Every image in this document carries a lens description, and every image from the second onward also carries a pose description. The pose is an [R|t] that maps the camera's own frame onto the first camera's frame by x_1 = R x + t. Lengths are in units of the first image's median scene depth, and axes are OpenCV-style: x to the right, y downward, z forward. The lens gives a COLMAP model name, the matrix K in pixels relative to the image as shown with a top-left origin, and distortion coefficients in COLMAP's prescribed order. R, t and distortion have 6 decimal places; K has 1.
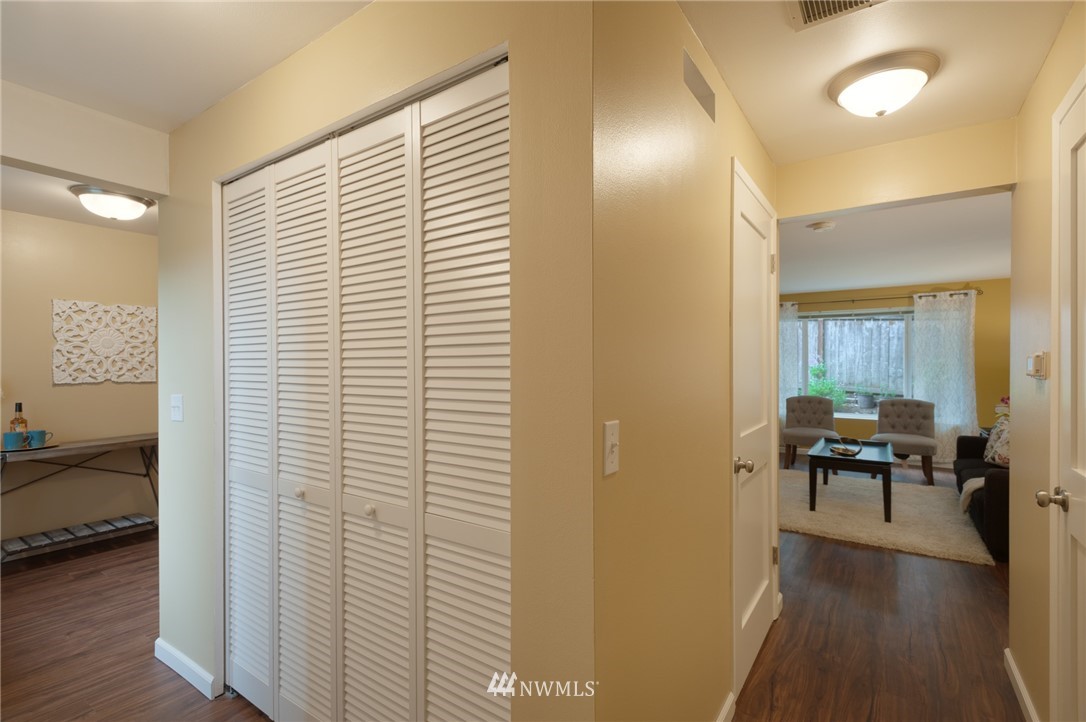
lens RADIAL K [[495.0, 0, 540.6], [0, 495.0, 364.1], [0, 0, 1]] dist [0.020623, -0.014892]
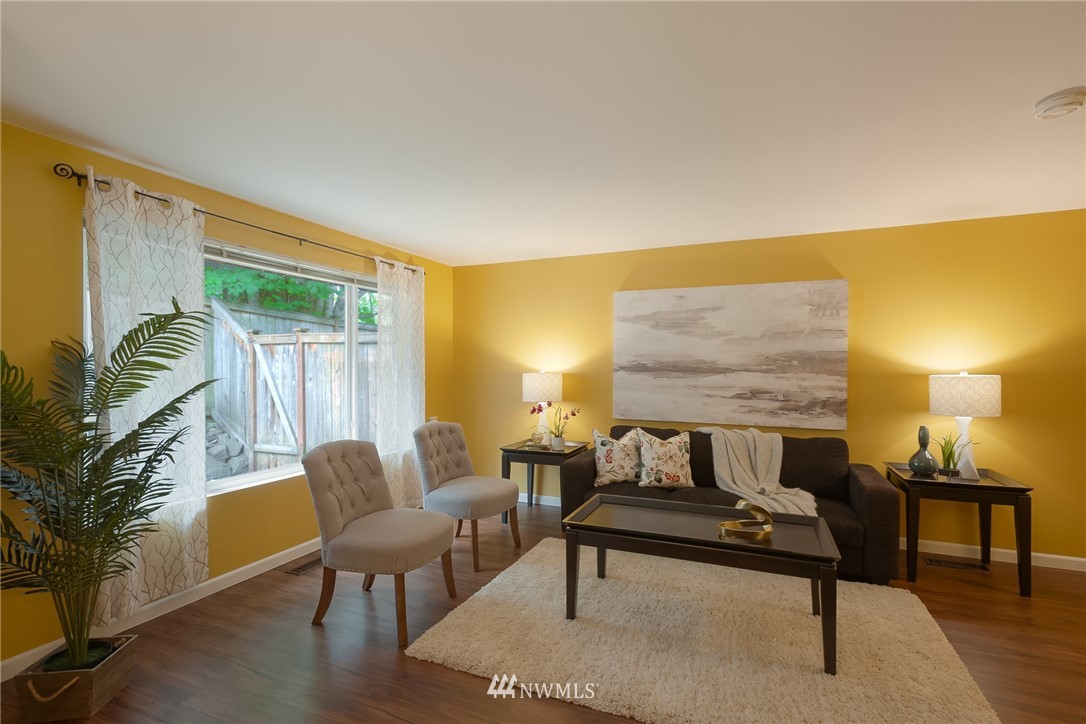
lens RADIAL K [[507.7, 0, 544.6], [0, 507.7, 364.4], [0, 0, 1]] dist [0.021673, -0.006001]
pose [[-0.207035, 0.003707, 0.978326, 0.080275], [0.002545, 0.999991, -0.003251, -0.000650], [-0.978330, 0.001817, -0.207043, 0.940483]]
